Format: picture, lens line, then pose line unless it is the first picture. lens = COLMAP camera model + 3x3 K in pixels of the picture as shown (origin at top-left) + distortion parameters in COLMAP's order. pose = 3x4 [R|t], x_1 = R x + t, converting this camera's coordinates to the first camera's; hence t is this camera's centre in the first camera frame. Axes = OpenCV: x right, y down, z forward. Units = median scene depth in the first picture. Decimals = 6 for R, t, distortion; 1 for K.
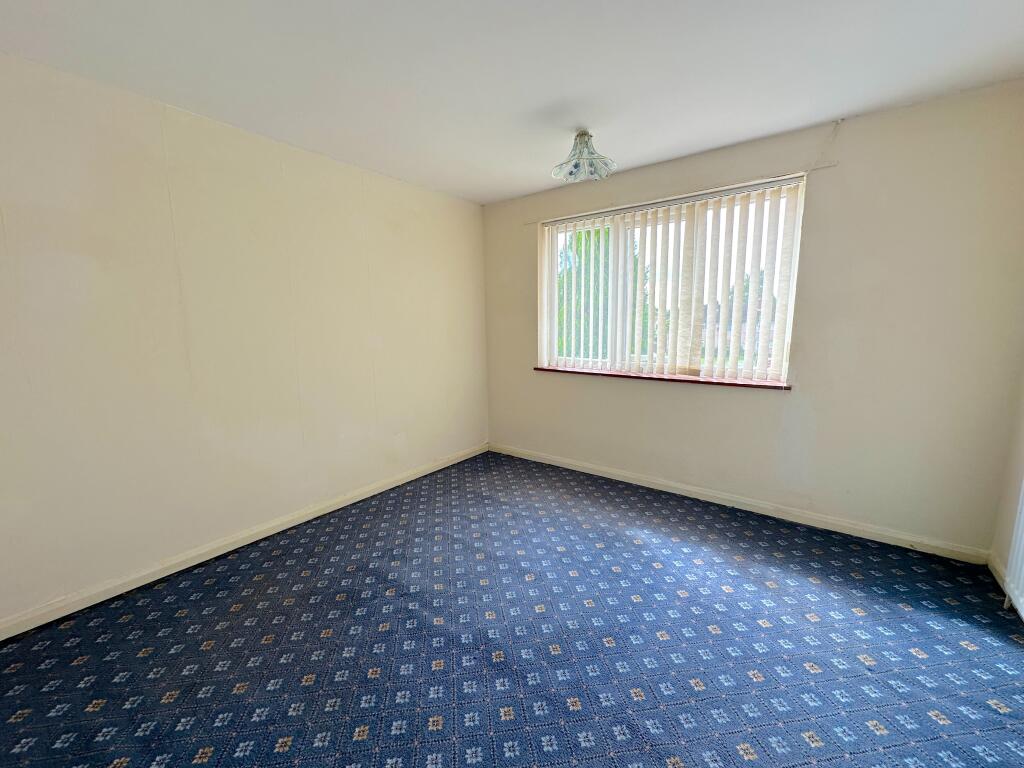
lens RADIAL K [[410.8, 0, 511.3], [0, 410.8, 384.8], [0, 0, 1]] dist [0.000757, 0.000542]
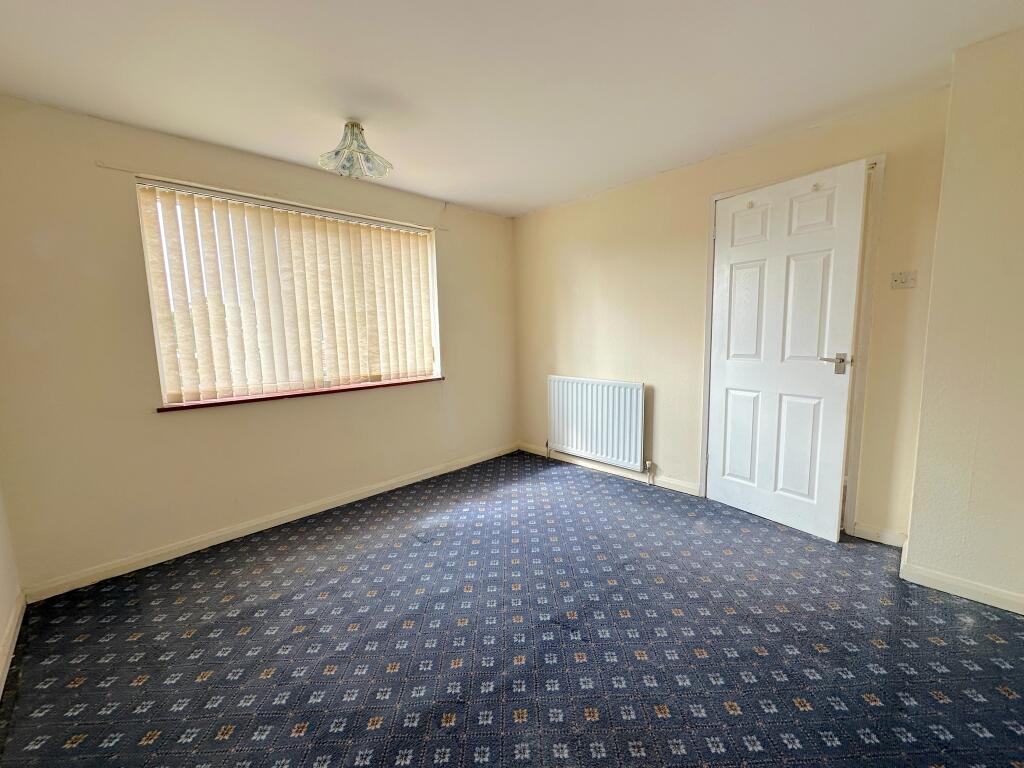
lens RADIAL K [[410.8, 0, 513.9], [0, 410.8, 384.1], [0, 0, 1]] dist [0.000757, 0.000542]
pose [[0.136749, -0.117935, 0.983560, -0.695403], [0.173643, 0.980369, 0.093409, -0.063039], [-0.975268, 0.158015, 0.154543, 0.558991]]
